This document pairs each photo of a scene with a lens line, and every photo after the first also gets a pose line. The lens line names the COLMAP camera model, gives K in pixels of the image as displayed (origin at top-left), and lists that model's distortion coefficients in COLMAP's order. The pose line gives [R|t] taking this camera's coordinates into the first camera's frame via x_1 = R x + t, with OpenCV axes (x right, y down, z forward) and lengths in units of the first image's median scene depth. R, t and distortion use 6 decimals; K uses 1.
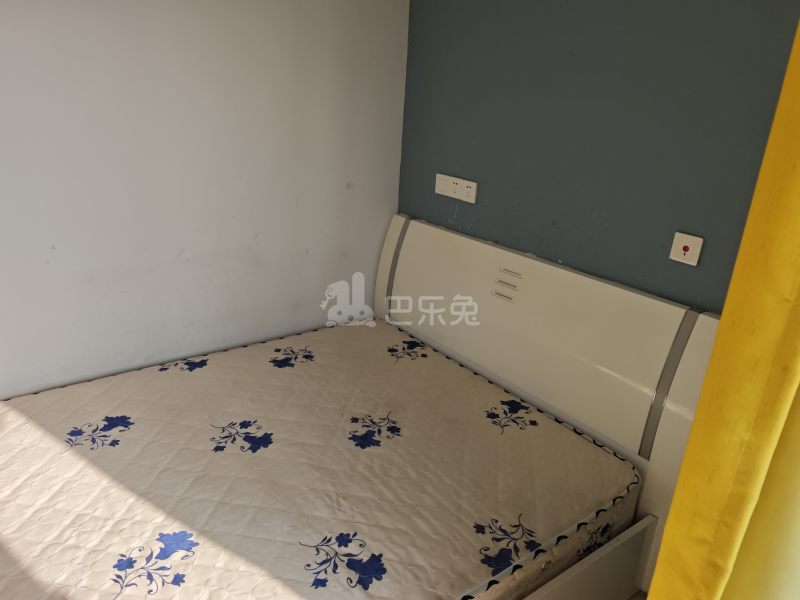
lens RADIAL K [[583.6, 0, 397.7], [0, 583.6, 299.8], [0, 0, 1]] dist [0.030999, -0.006595]
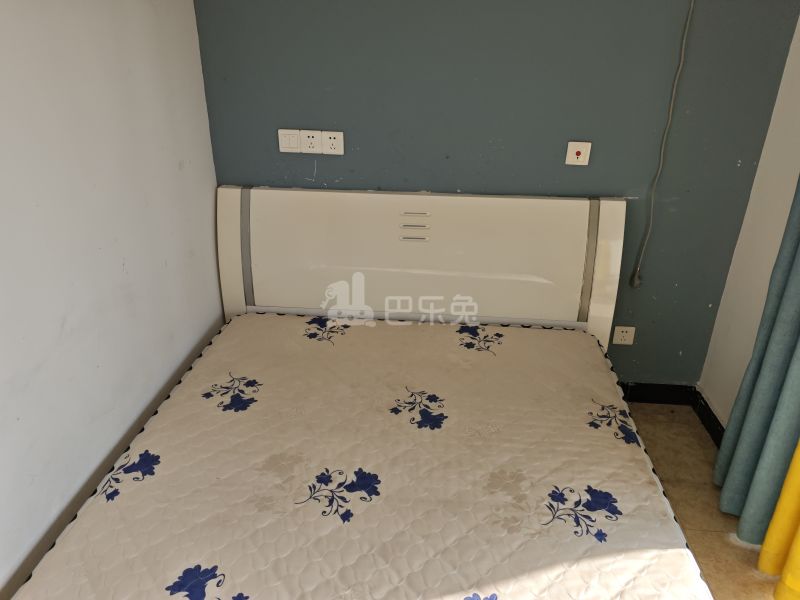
lens RADIAL K [[583.6, 0, 397.8], [0, 583.6, 298.4], [0, 0, 1]] dist [0.030999, -0.006595]
pose [[0.663074, -0.365309, 0.653362, -0.628678], [0.279673, 0.930525, 0.236446, -0.182677], [-0.694346, 0.025946, 0.719174, 0.337099]]
